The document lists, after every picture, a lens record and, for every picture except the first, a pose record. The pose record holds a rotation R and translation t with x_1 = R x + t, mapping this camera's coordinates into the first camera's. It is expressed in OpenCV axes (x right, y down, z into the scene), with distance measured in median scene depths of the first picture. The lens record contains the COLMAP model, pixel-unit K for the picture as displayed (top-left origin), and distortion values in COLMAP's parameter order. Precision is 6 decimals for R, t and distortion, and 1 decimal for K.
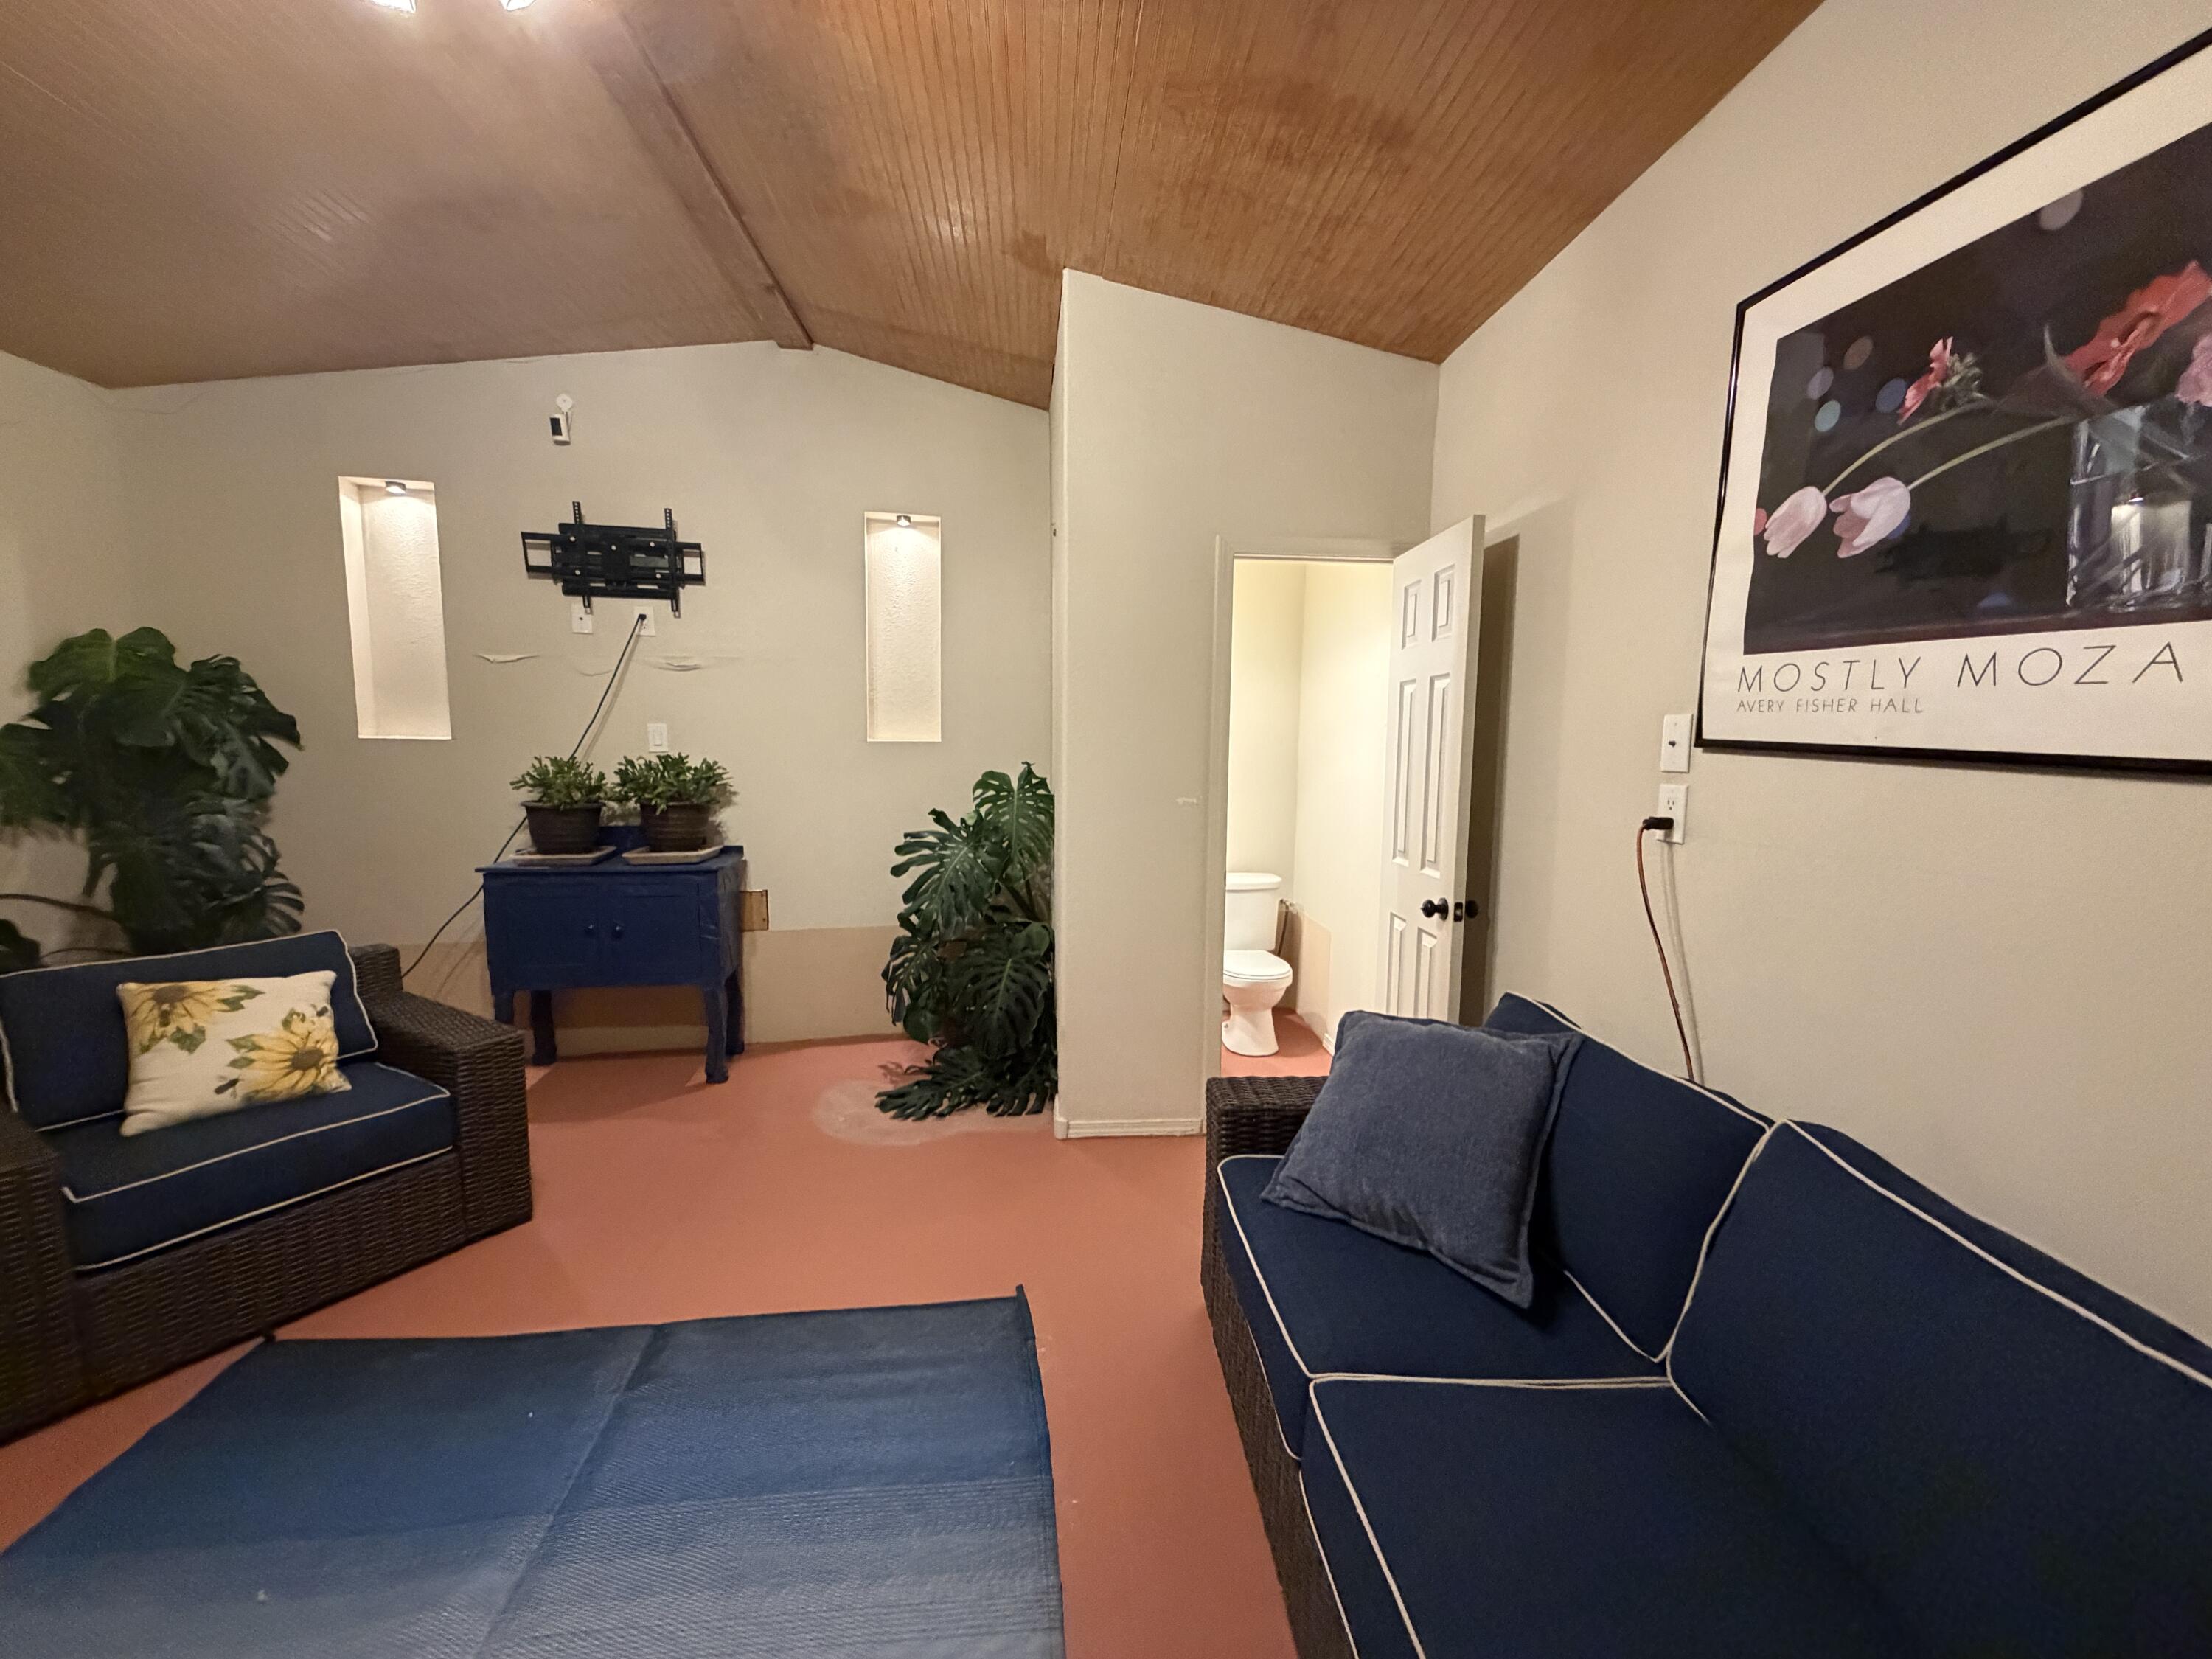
lens RADIAL K [[880.3, 0, 1098.1], [0, 880.3, 828.2], [0, 0, 1]] dist [0.001083, 0.000234]
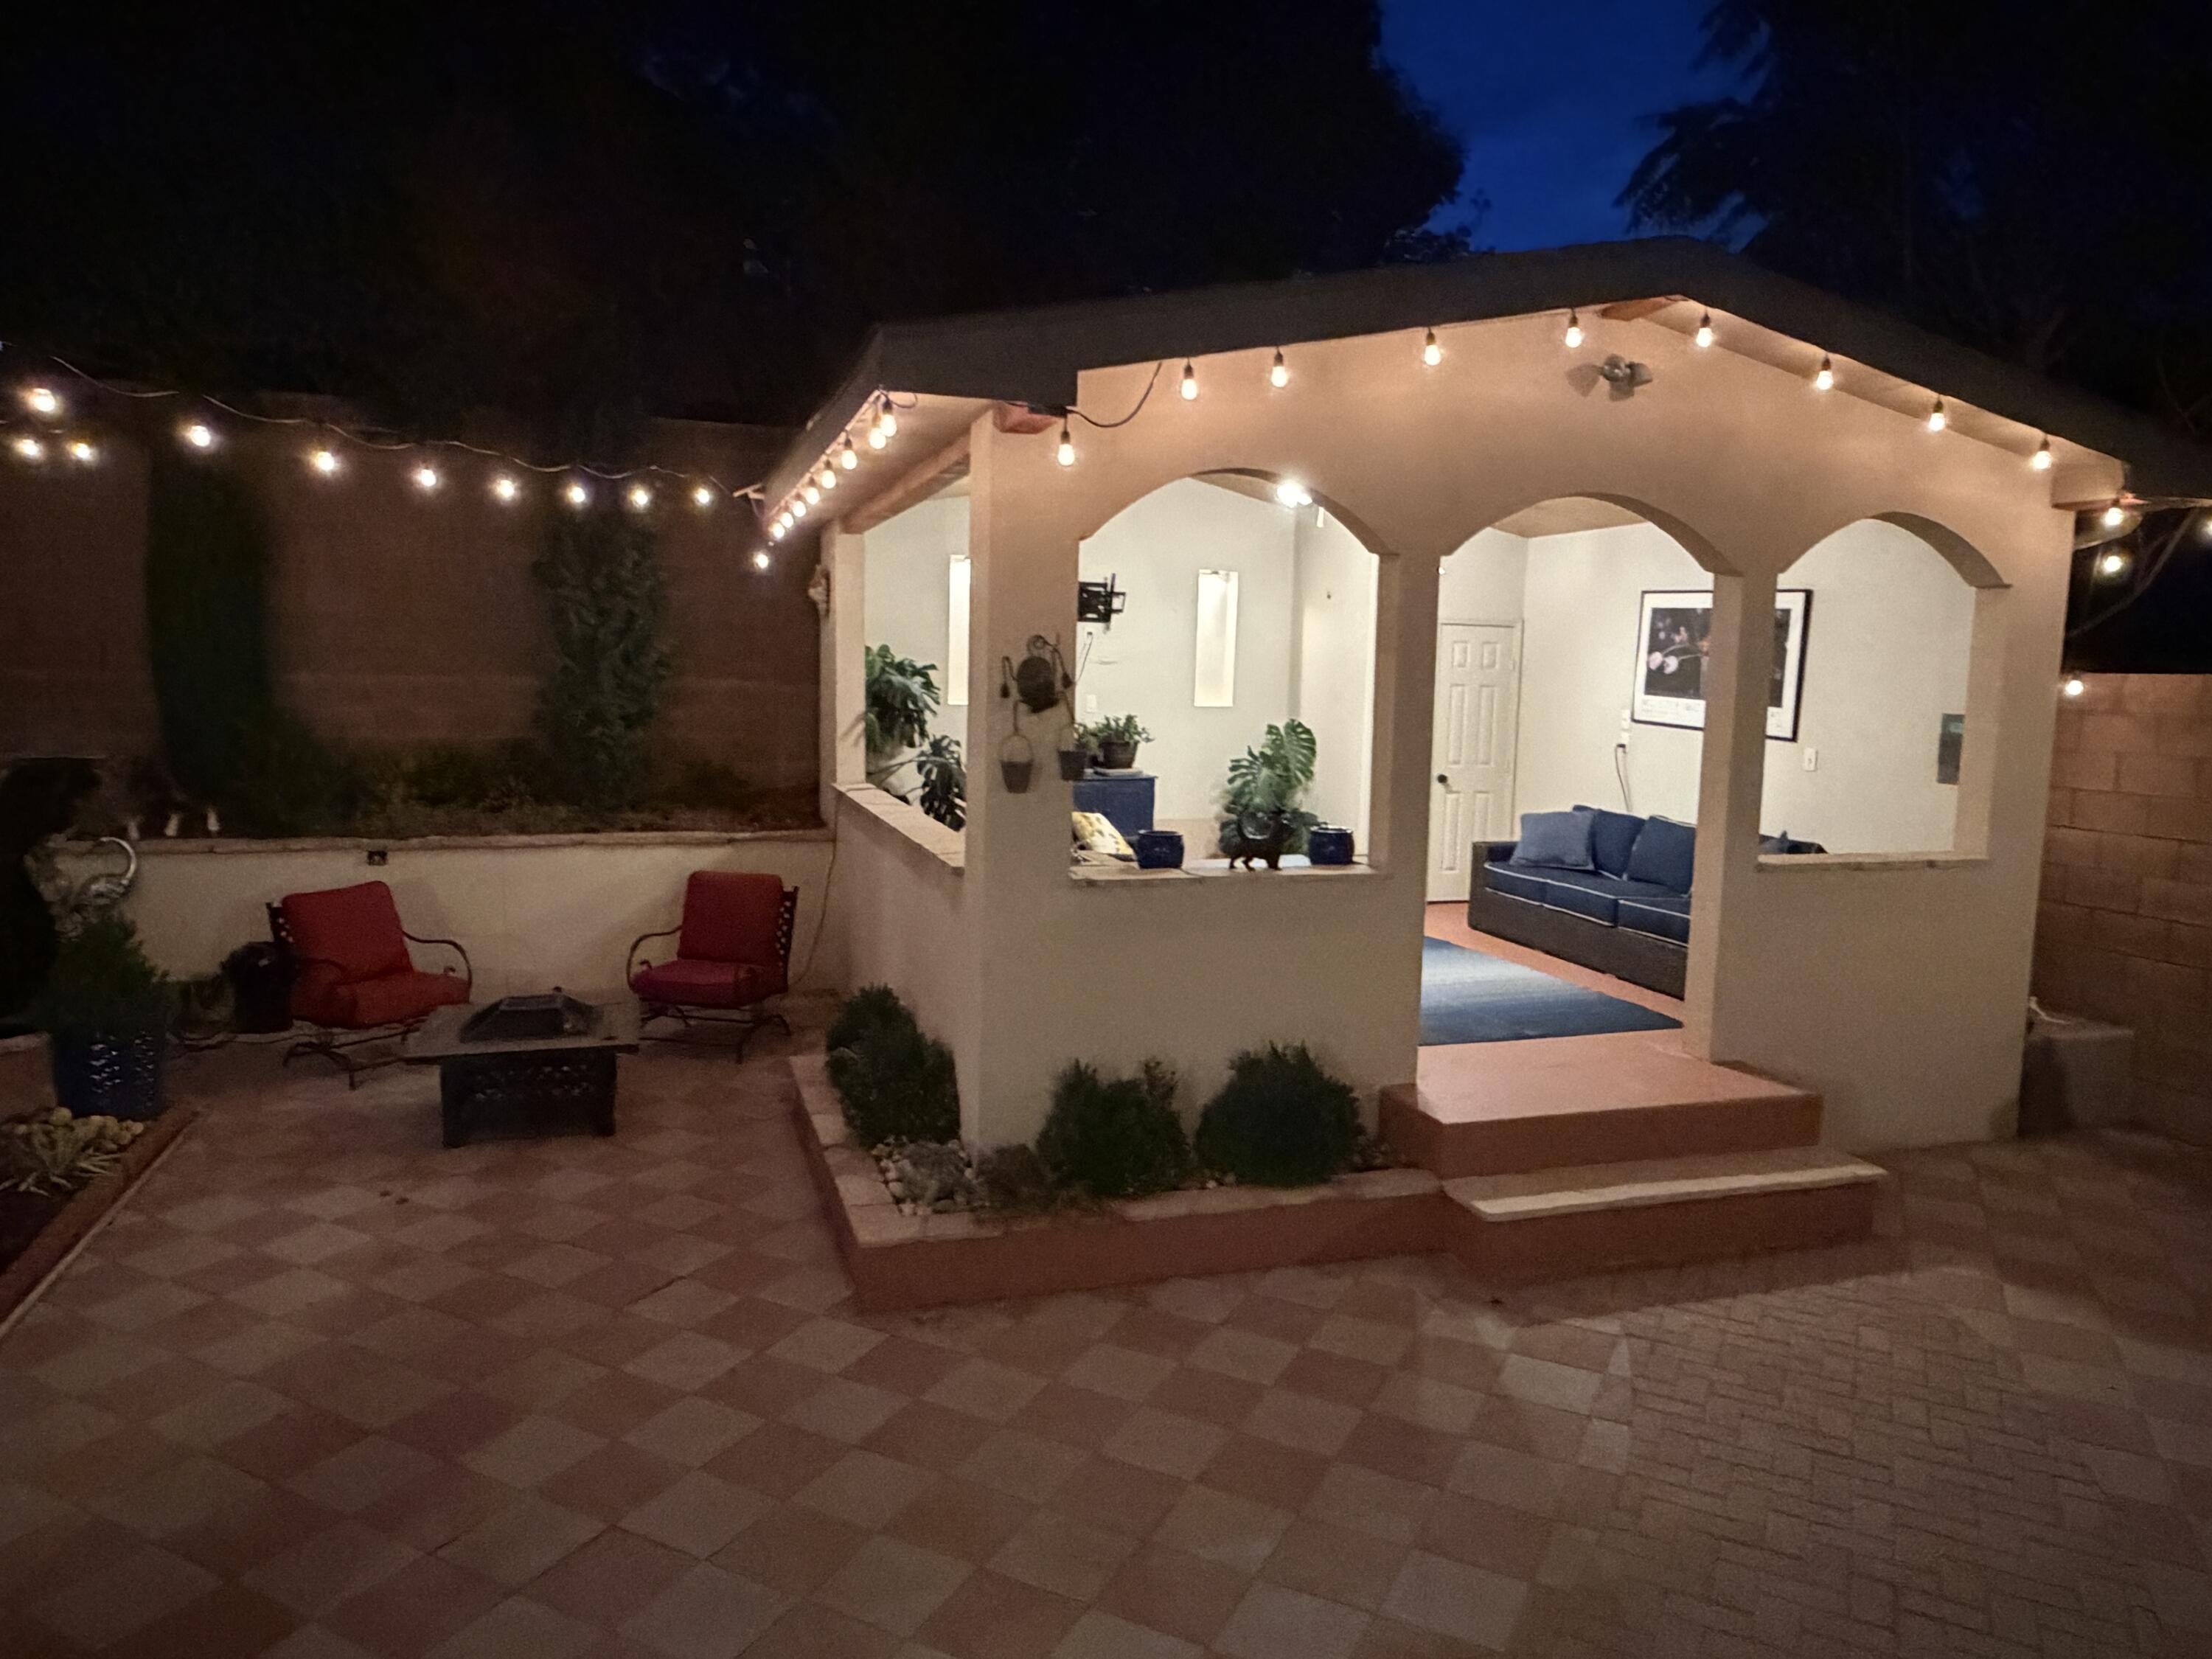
lens RADIAL K [[1459.6, 0, 1106.0], [0, 1459.6, 829.5], [0, 0, 1]] dist [0.000302, 0.000670]
pose [[0.970954, -0.012356, 0.238949, -1.949751], [0.008202, 0.999798, 0.018371, 0.149549], [-0.239127, -0.015878, 0.970858, -2.944686]]
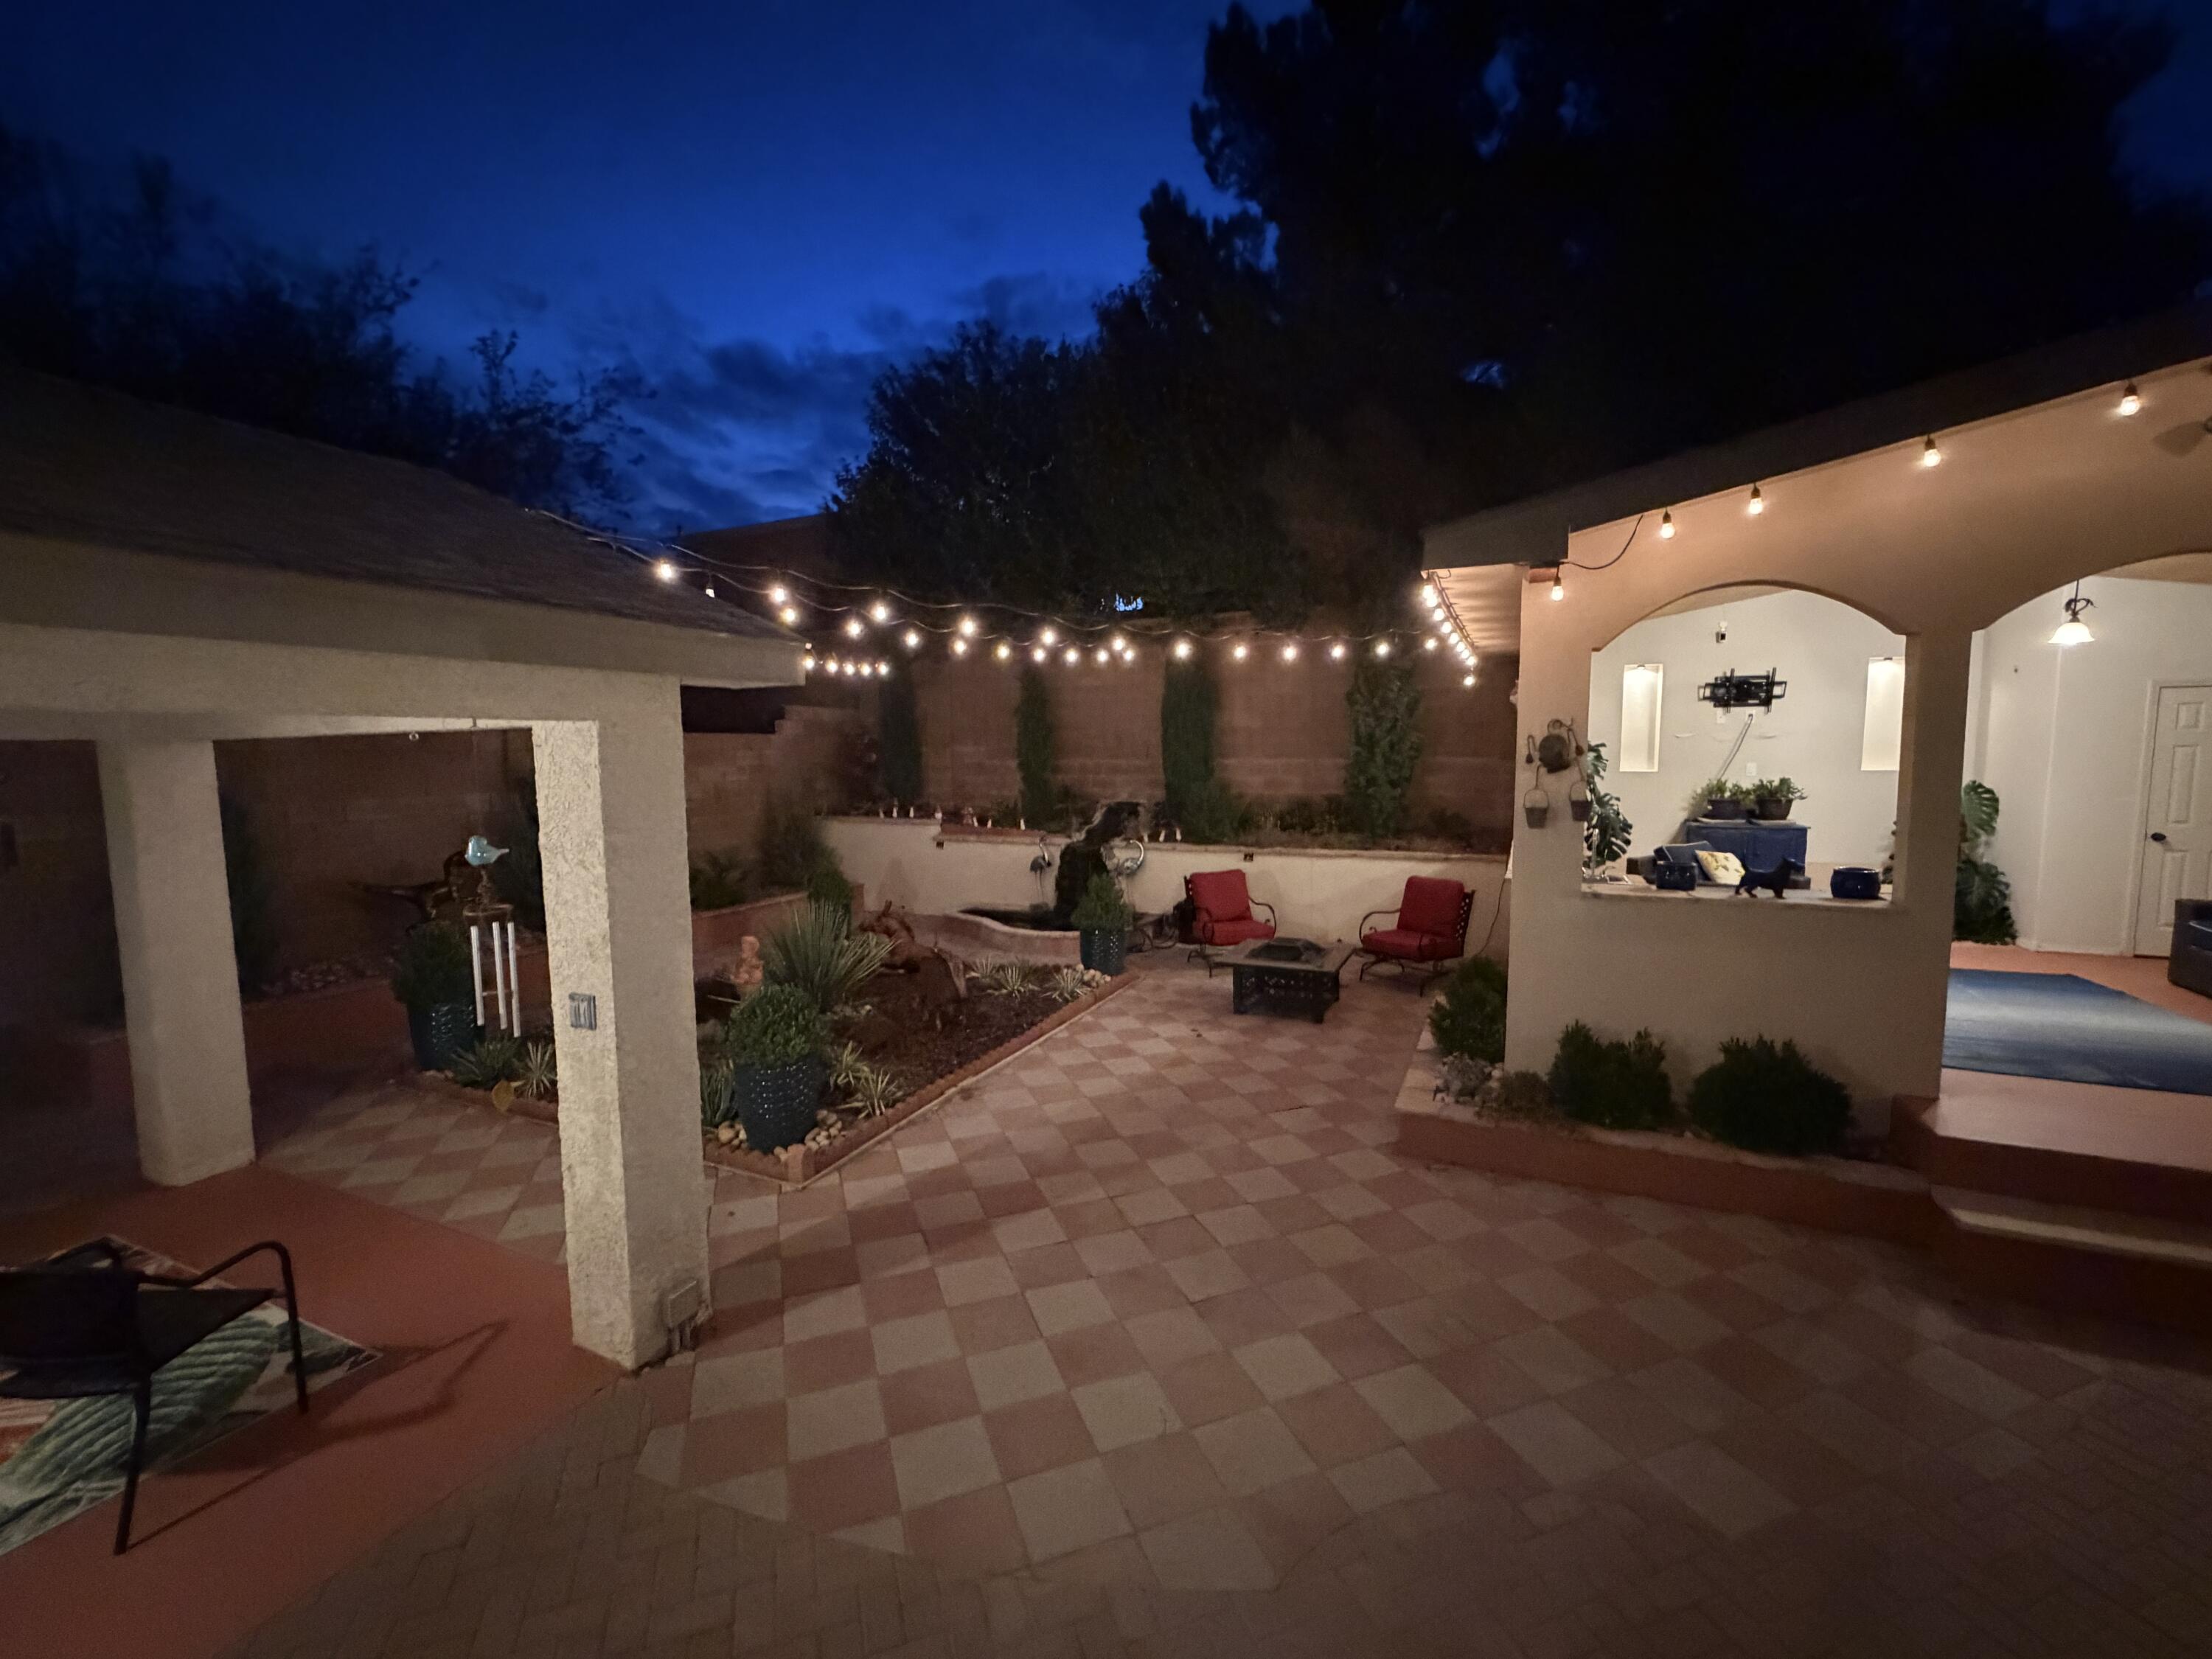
lens RADIAL K [[911.7, 0, 1106.0], [0, 911.7, 829.5], [0, 0, 1]] dist [0.001675, 0.000142]
pose [[0.875723, 0.027144, -0.482050, -1.372031], [-0.031630, 0.999499, -0.001181, 0.169510], [0.481776, 0.016282, 0.876143, -2.981208]]
